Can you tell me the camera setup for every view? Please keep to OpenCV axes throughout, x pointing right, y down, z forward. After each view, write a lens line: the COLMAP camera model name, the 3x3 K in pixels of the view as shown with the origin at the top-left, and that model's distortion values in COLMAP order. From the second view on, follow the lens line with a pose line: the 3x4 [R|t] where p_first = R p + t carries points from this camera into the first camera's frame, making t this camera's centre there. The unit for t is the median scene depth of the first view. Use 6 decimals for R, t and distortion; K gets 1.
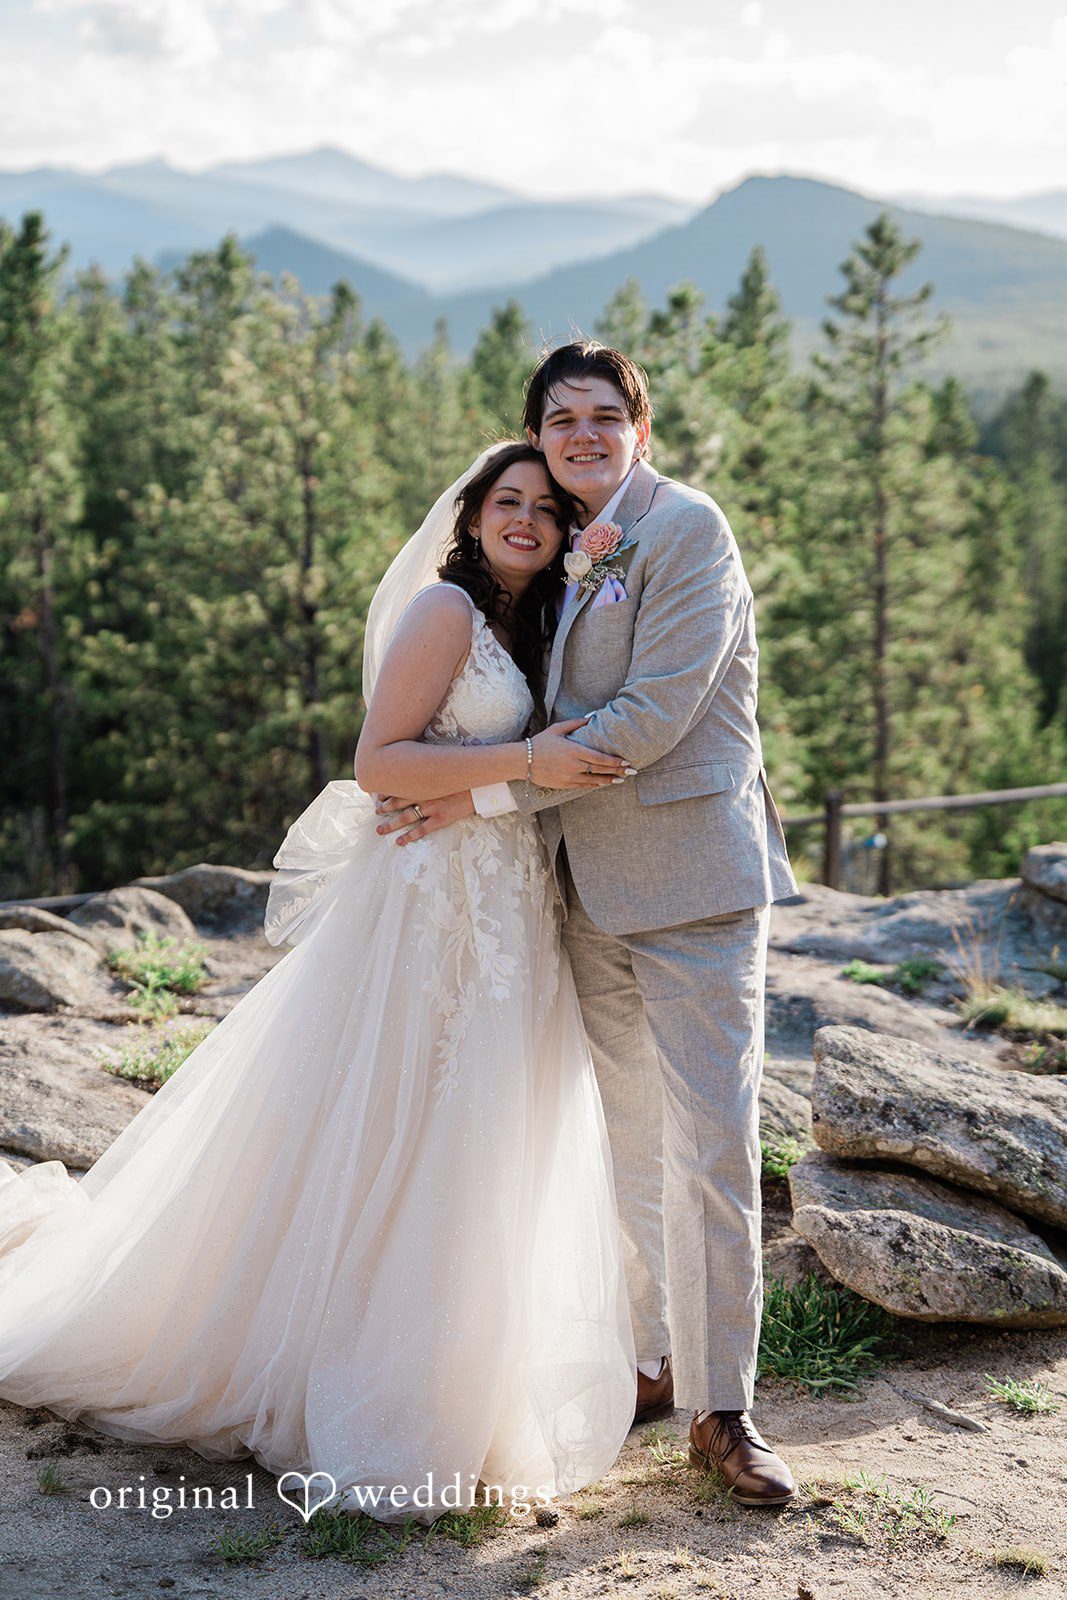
lens RADIAL K [[3134.8, 0, 533.5], [0, 3134.8, 800.0], [0, 0, 1]] dist [0.287508, 0.166534]
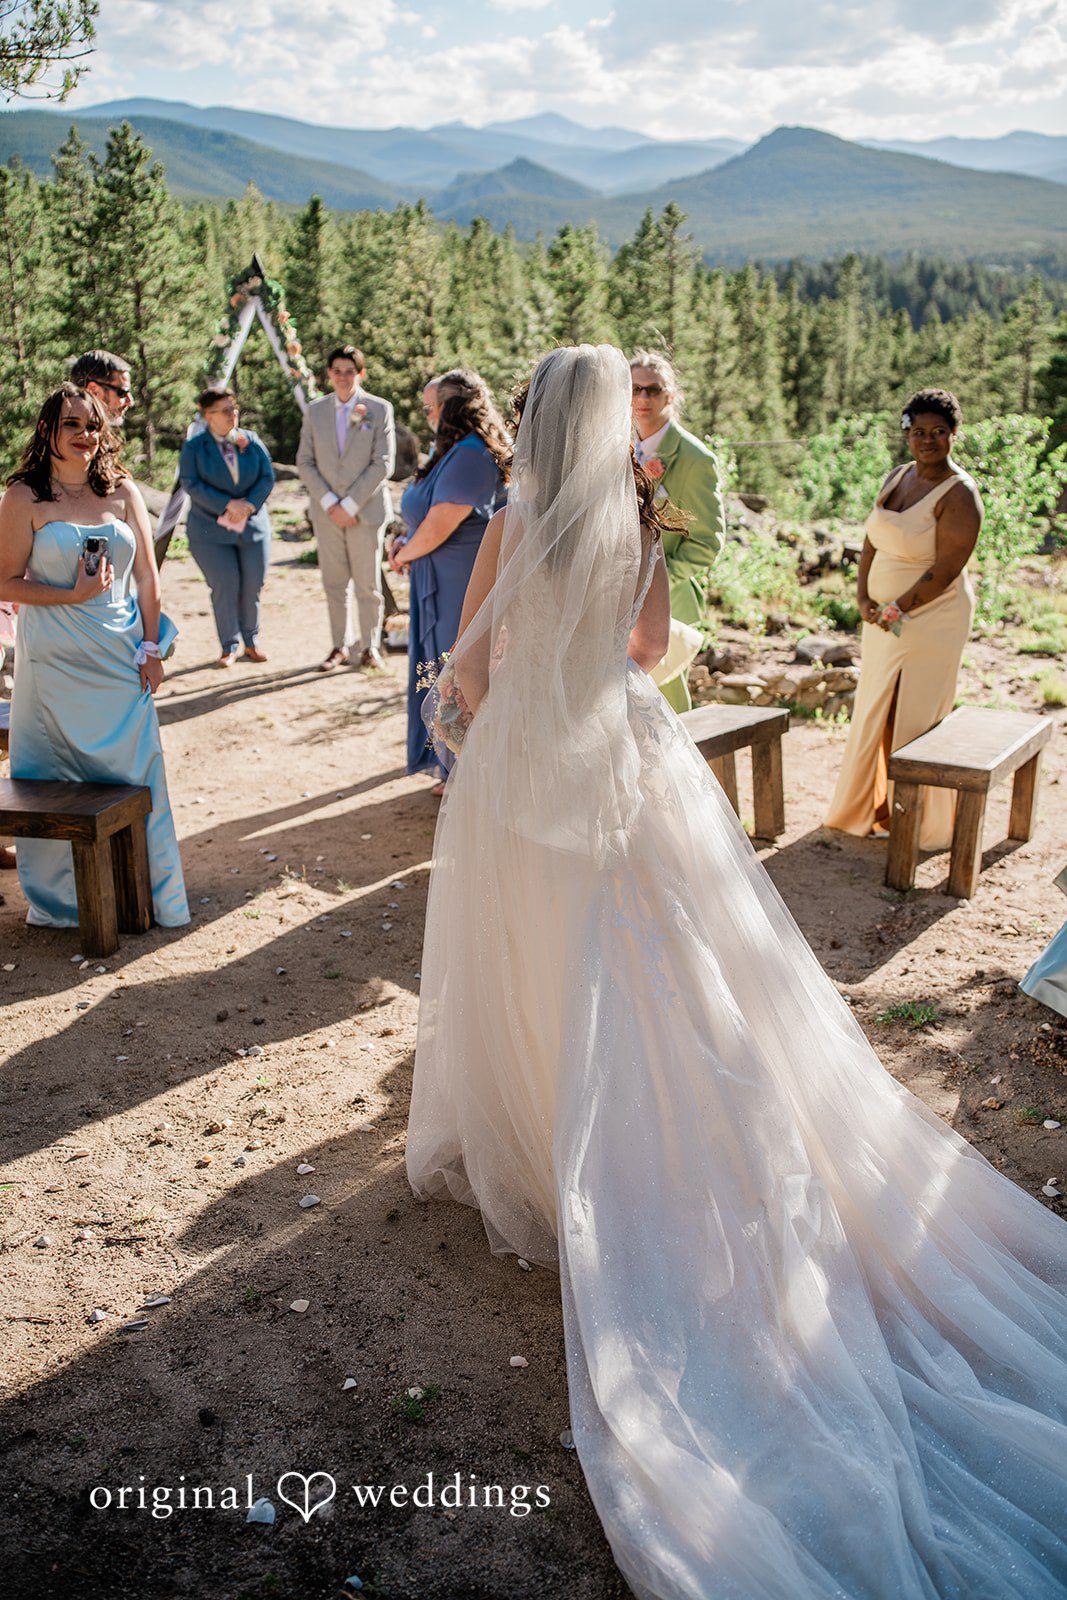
lens RADIAL K [[1668.5, 0, 533.5], [0, 1668.5, 800.0], [0, 0, 1]] dist [0.019787, 0.030259]
pose [[0.996692, 0.022945, -0.077967, 0.111461], [-0.007760, 0.981803, 0.189741, 0.011398], [0.080902, -0.188509, 0.978734, -0.265948]]
